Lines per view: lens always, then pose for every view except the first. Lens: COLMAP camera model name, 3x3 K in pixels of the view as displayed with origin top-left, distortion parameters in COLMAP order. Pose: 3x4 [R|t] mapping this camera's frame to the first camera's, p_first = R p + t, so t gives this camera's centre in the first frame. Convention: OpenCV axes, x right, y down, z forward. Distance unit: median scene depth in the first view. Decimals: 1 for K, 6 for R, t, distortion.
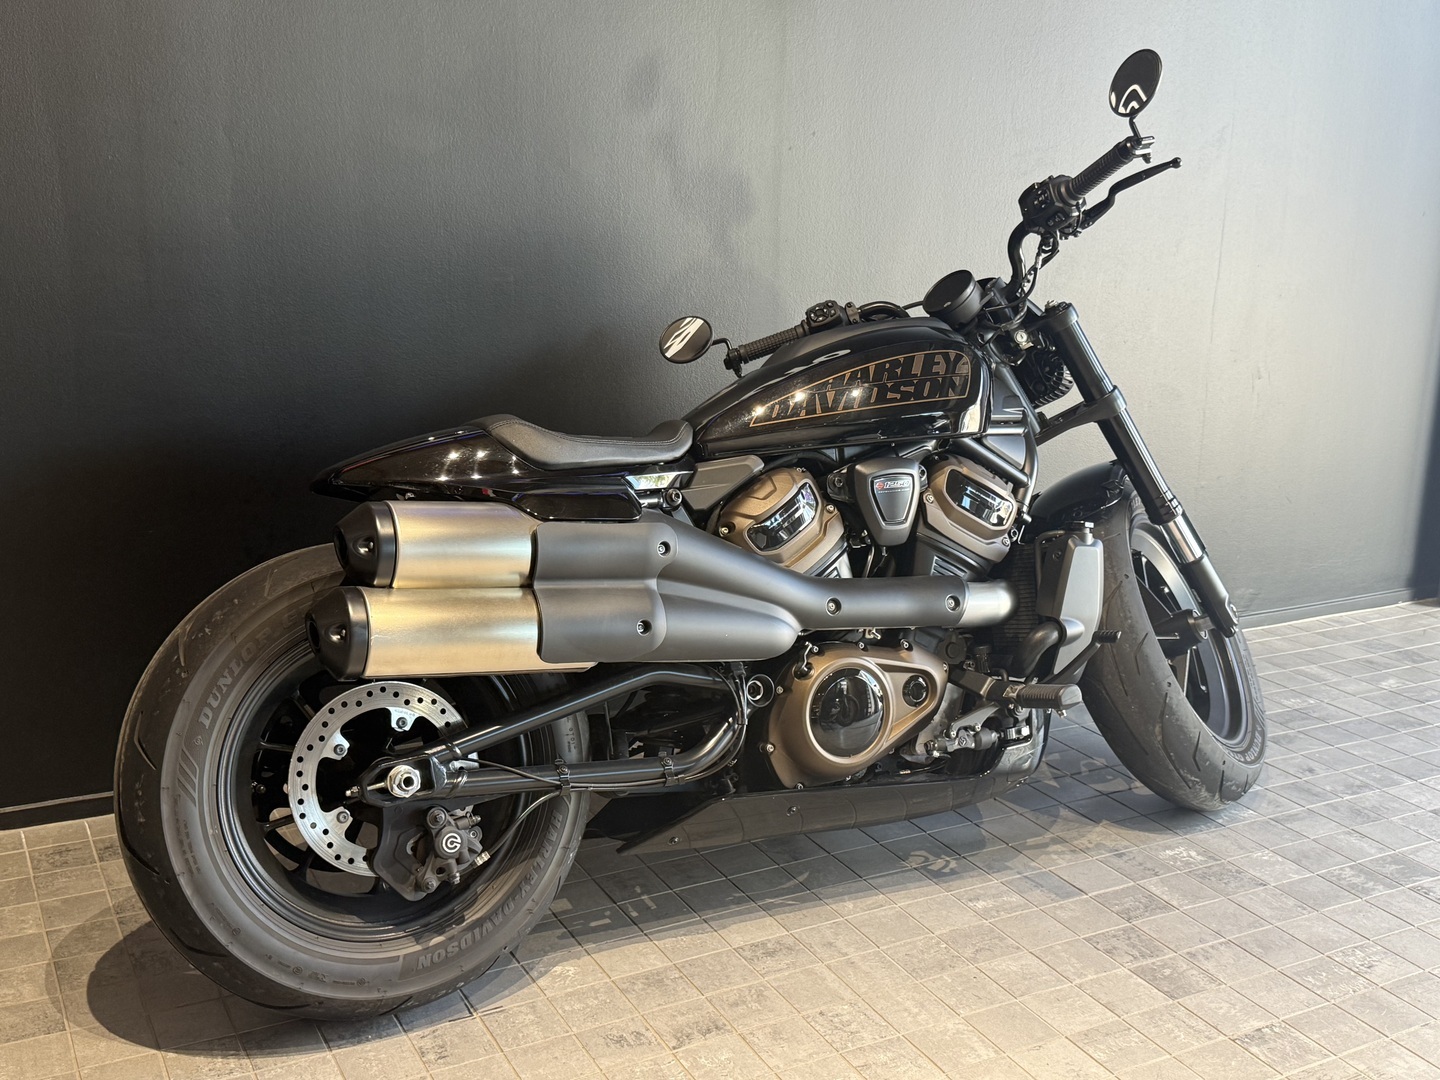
lens RADIAL K [[1587.1, 0, 720.0], [0, 1587.1, 540.0], [0, 0, 1]] dist [0.251063, -0.596498]
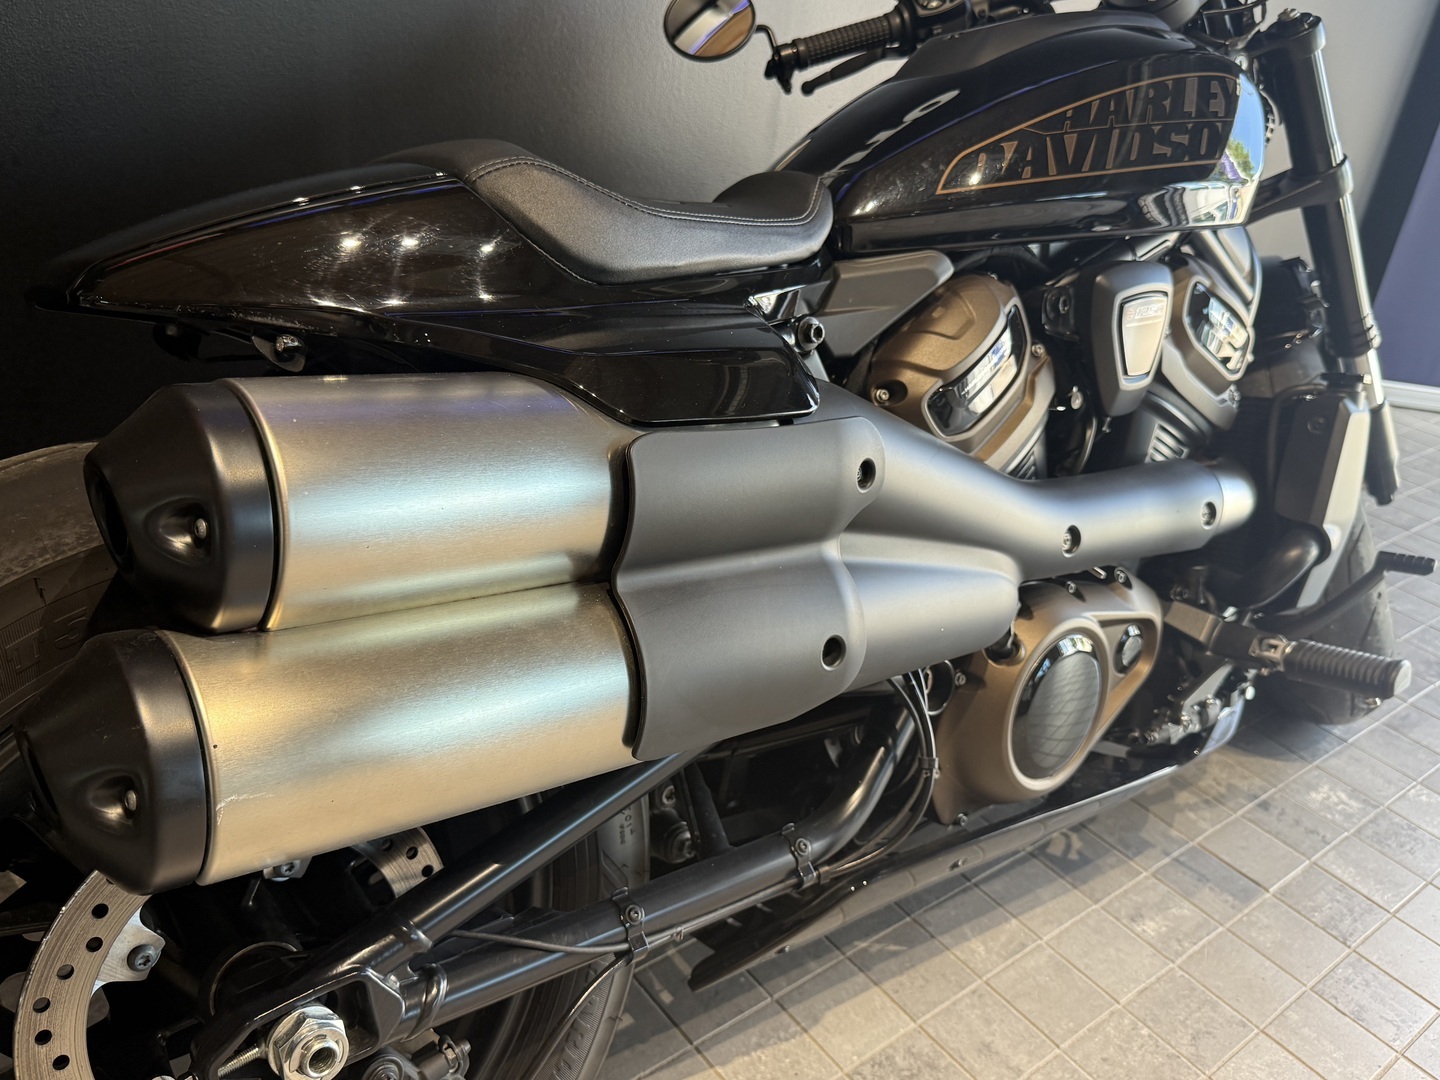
lens RADIAL K [[1204.5, 0, 720.0], [0, 1204.5, 540.0], [0, 0, 1]] dist [0.090612, -0.150937]
pose [[0.977175, 0.002918, 0.212418, -0.134051], [-0.054171, 0.970274, 0.235869, -0.050463], [-0.205415, -0.241992, 0.948285, 0.594831]]
